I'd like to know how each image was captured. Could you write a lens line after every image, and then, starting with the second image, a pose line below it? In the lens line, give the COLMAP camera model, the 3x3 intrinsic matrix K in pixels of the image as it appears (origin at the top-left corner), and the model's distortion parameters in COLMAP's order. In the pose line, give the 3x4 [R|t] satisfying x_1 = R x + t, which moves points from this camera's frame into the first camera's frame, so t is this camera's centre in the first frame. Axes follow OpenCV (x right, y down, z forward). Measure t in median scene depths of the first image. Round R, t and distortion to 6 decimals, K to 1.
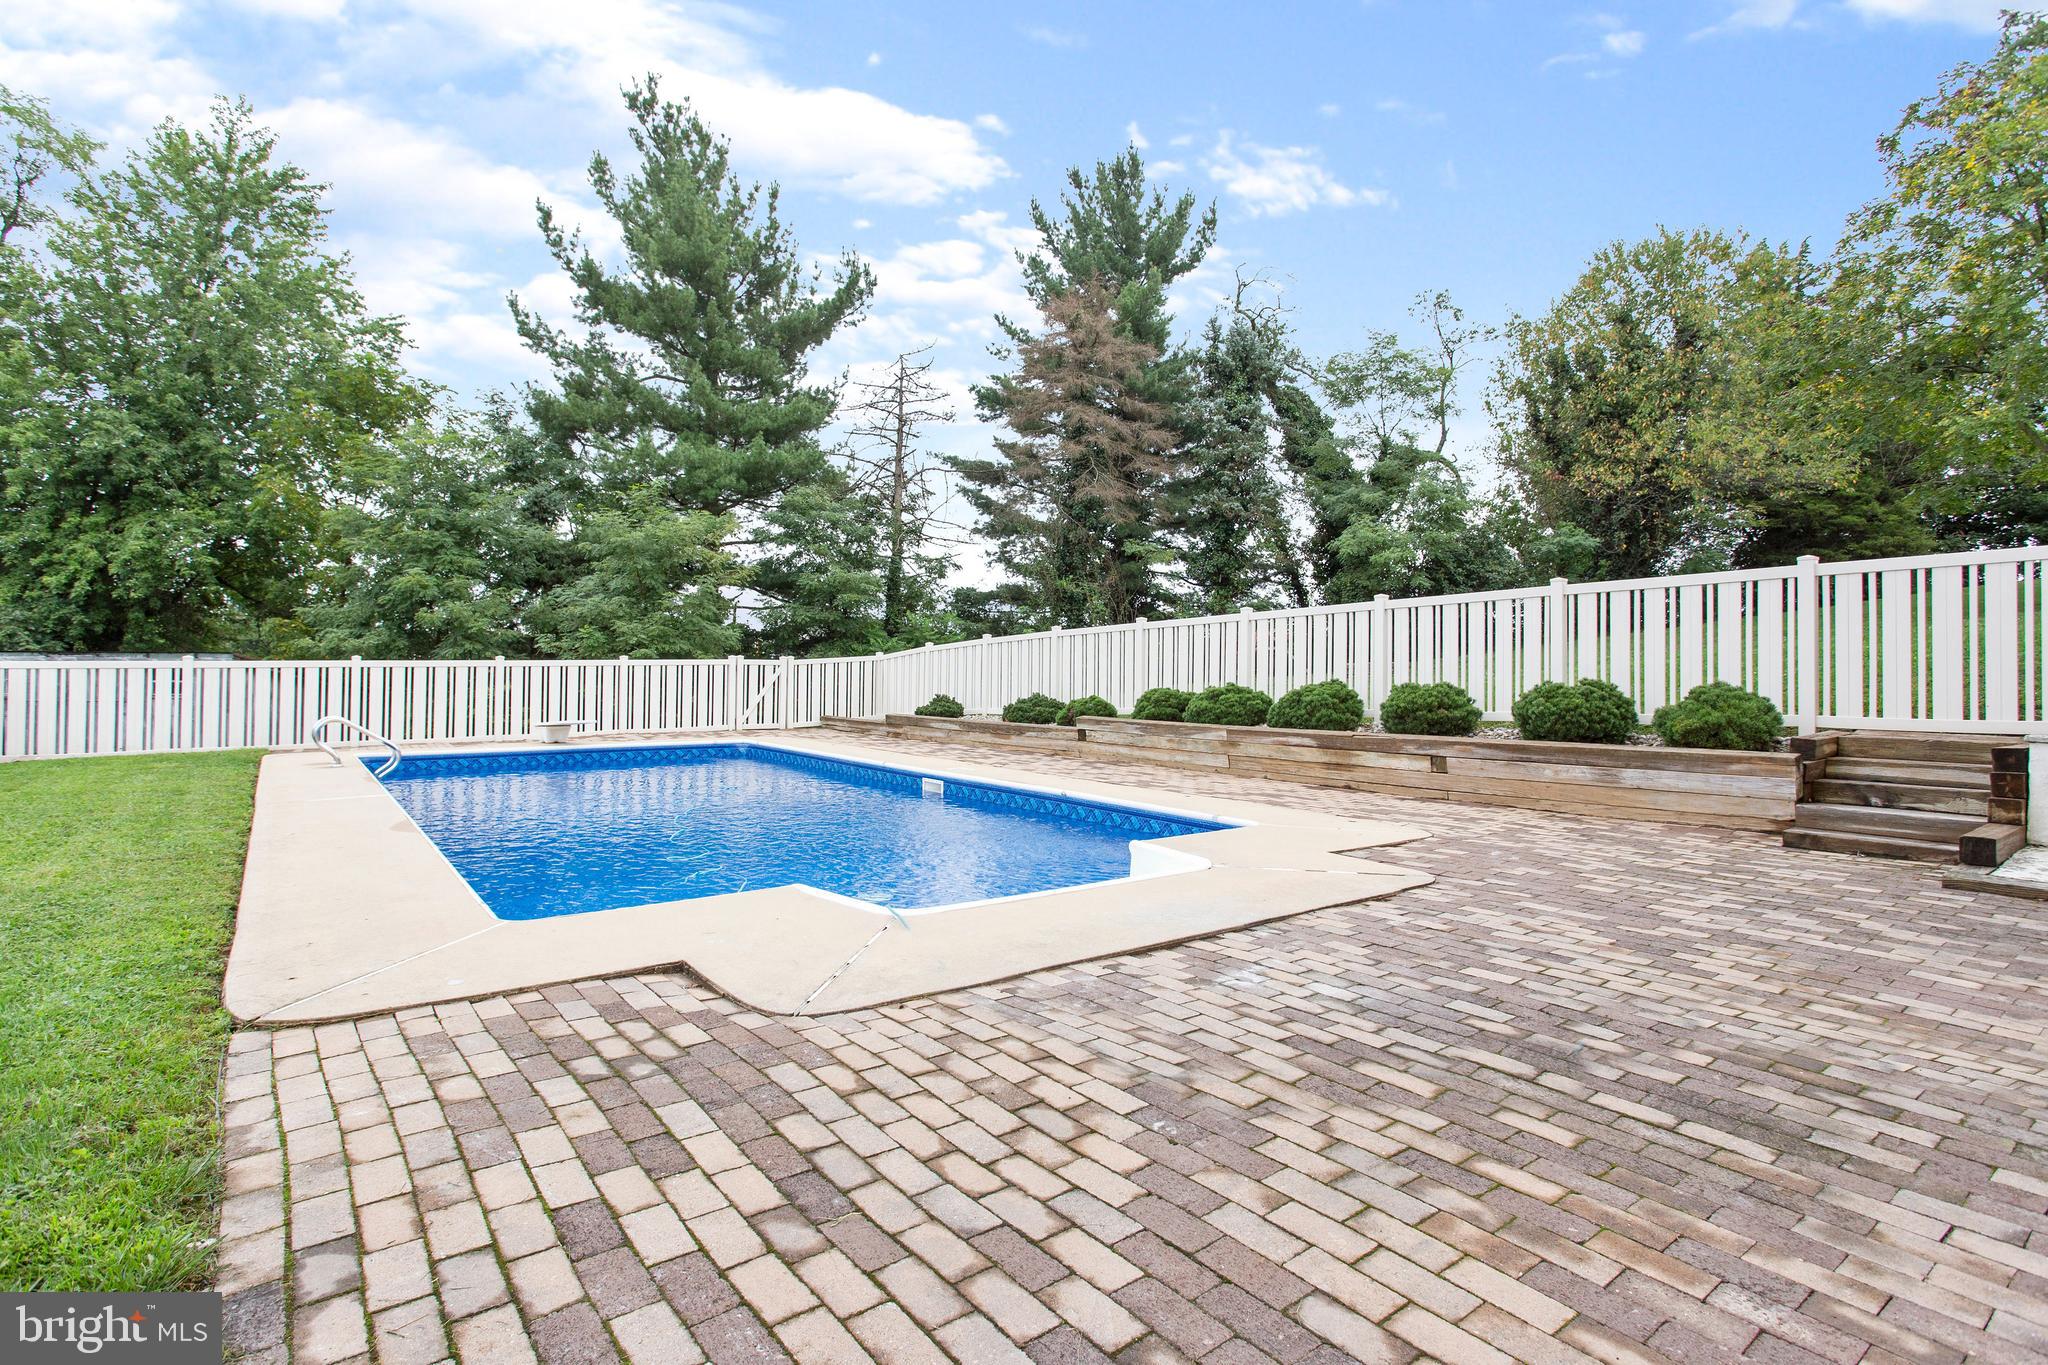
lens RADIAL K [[1005.5, 0, 1021.1], [0, 1005.5, 681.3], [0, 0, 1]] dist [0.000190, 0.000339]
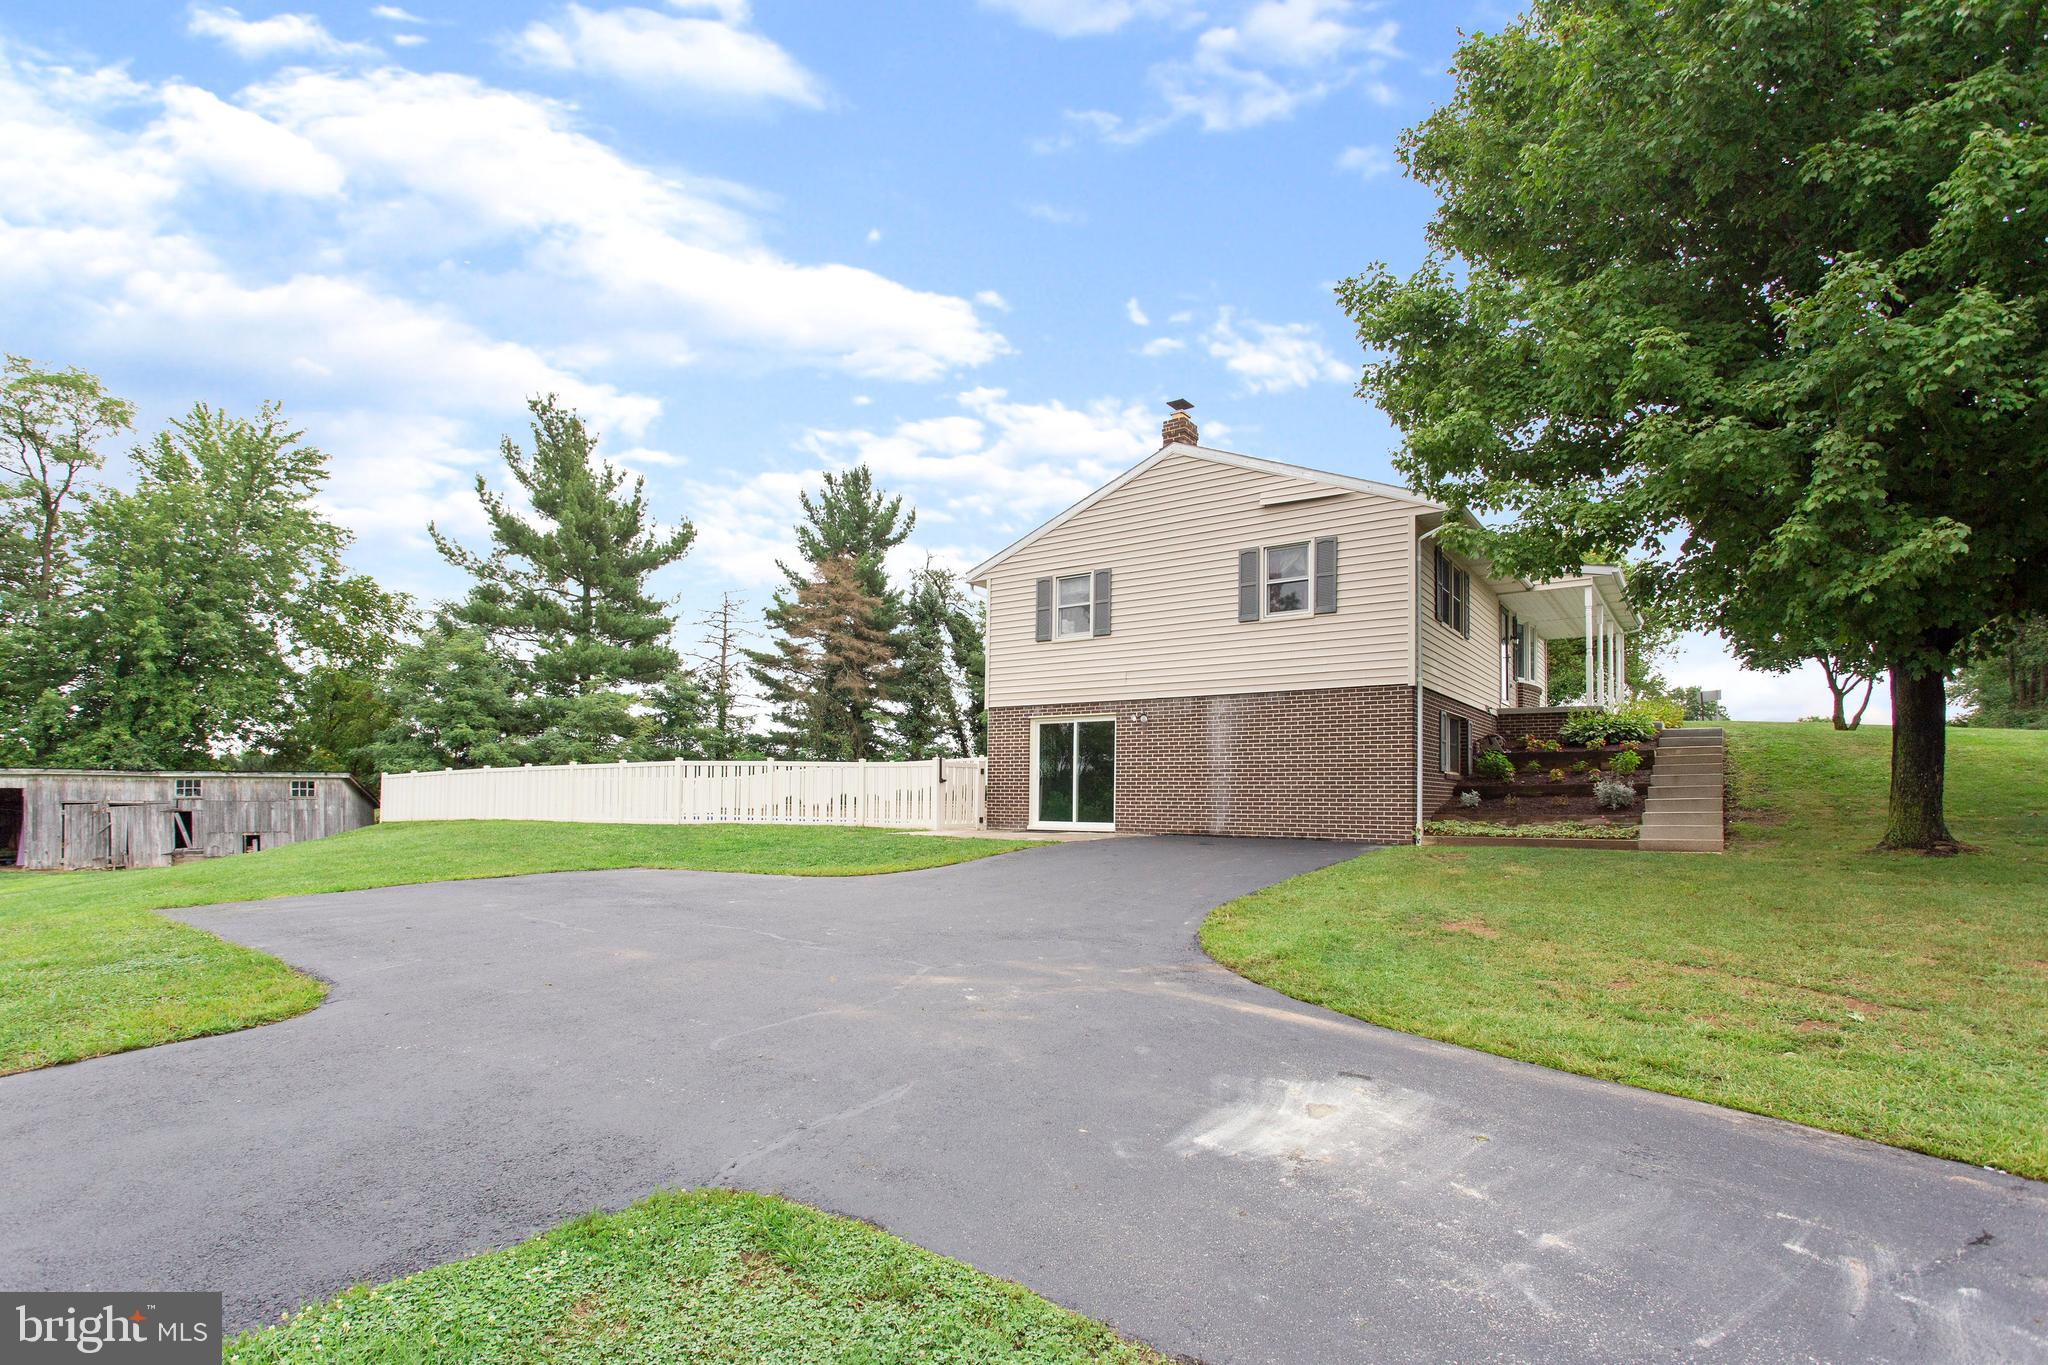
lens RADIAL K [[1005.5, 0, 1021.1], [0, 1005.5, 681.3], [0, 0, 1]] dist [0.000190, 0.000339]
pose [[0.950384, 0.036271, 0.308959, -0.153075], [0.001323, 0.992699, -0.120609, 0.015478], [-0.311078, 0.115033, 0.943397, -0.633840]]
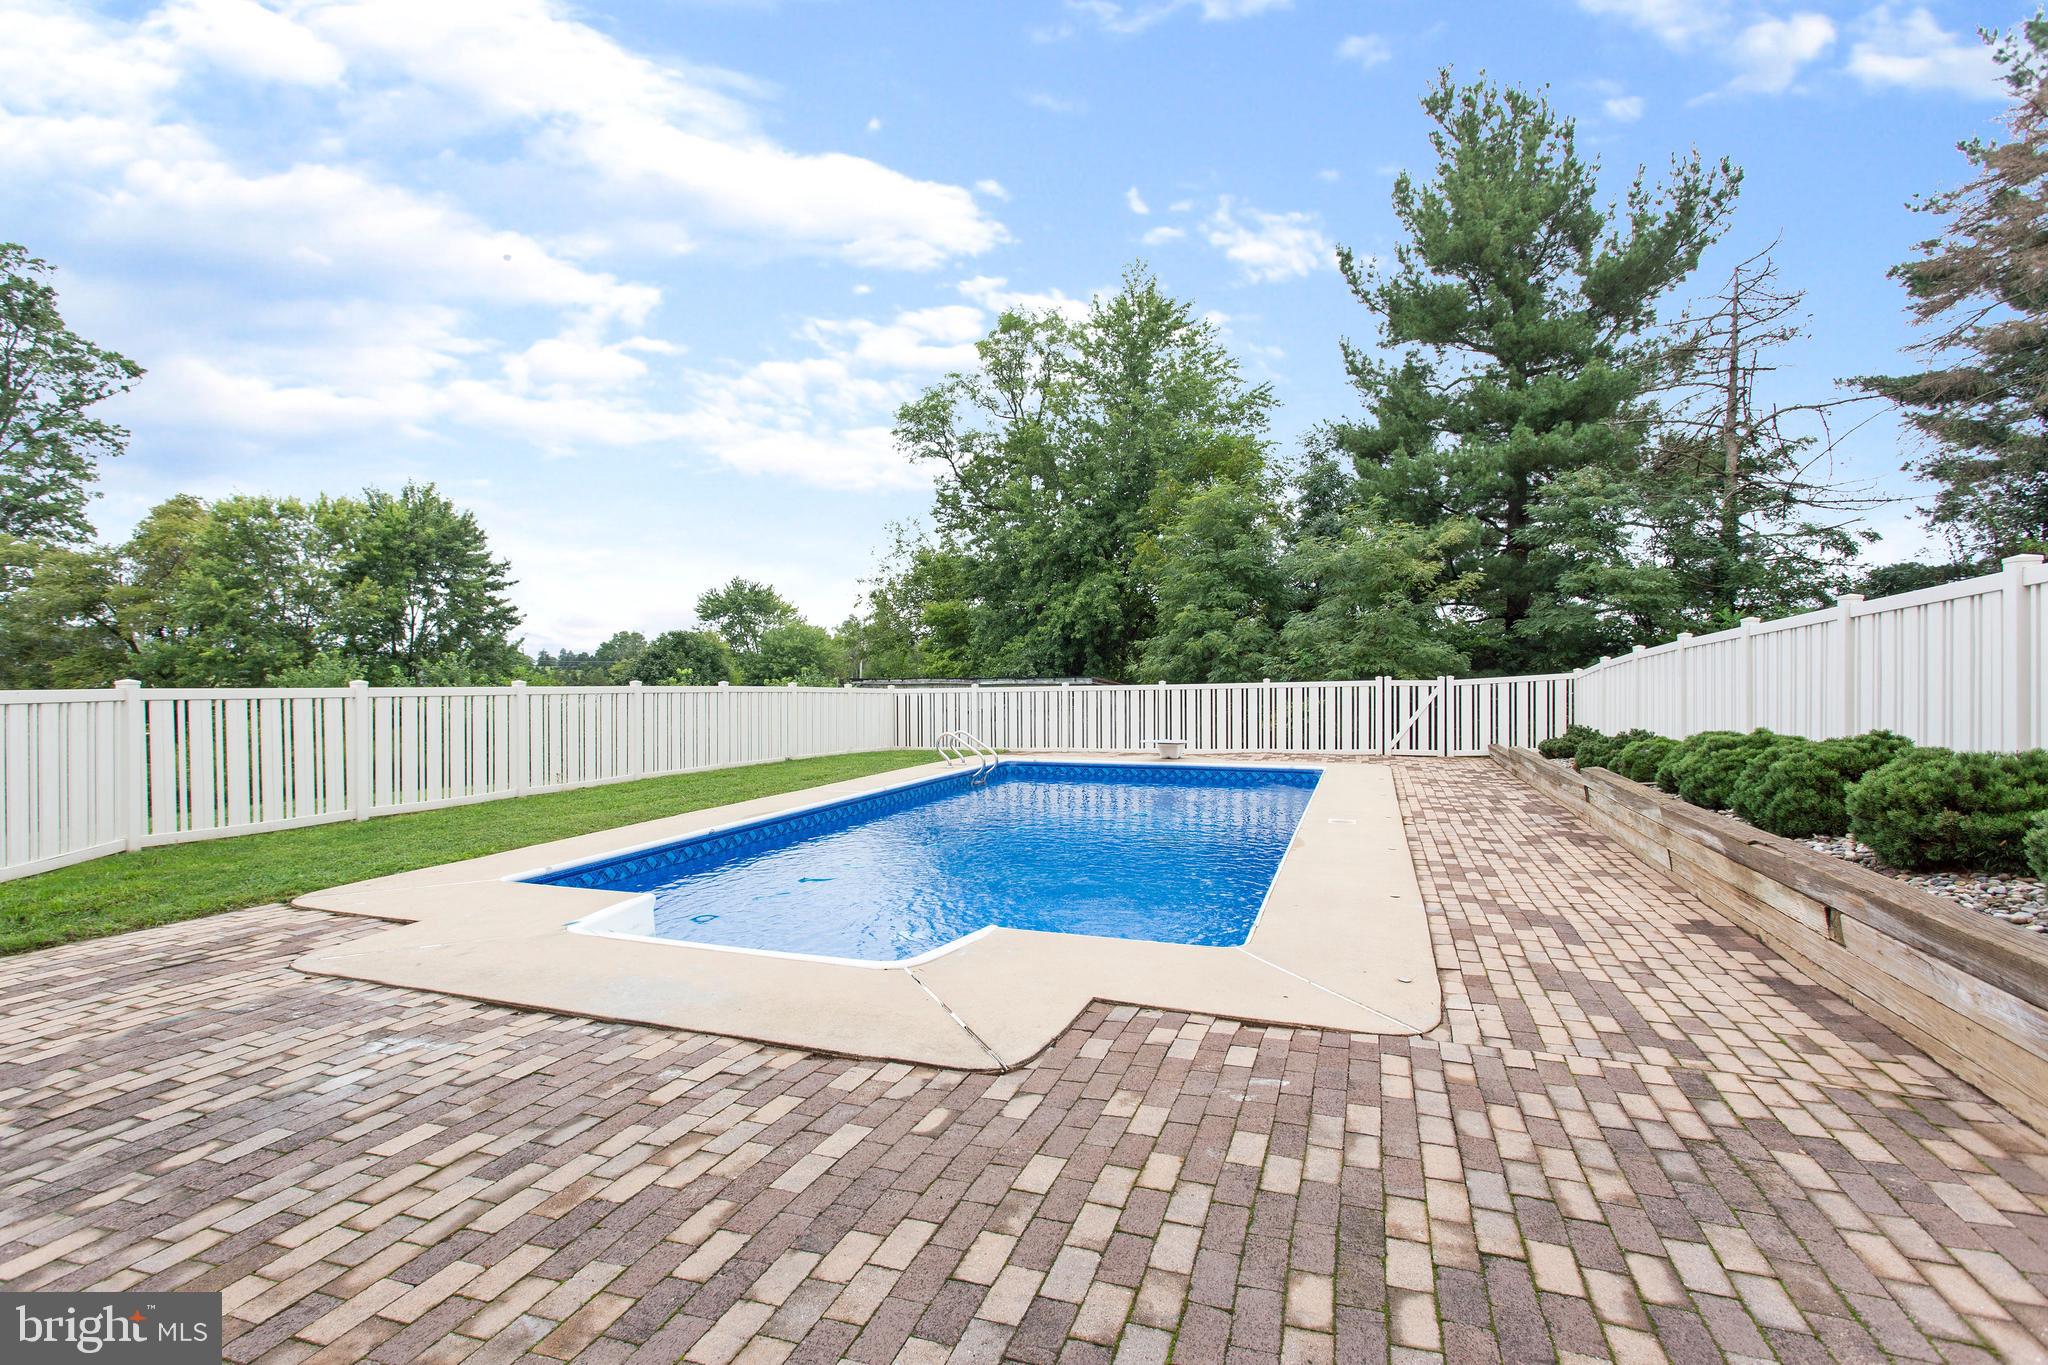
lens RADIAL K [[958.1, 0, 984.1], [0, 958.1, 698.3], [0, 0, 1]] dist [0.008172, 0.000371]
pose [[0.534899, 0.009577, -0.844862, 0.180201], [0.000085, 0.999935, 0.011389, -0.009790], [0.844916, -0.006164, 0.534863, 0.128193]]
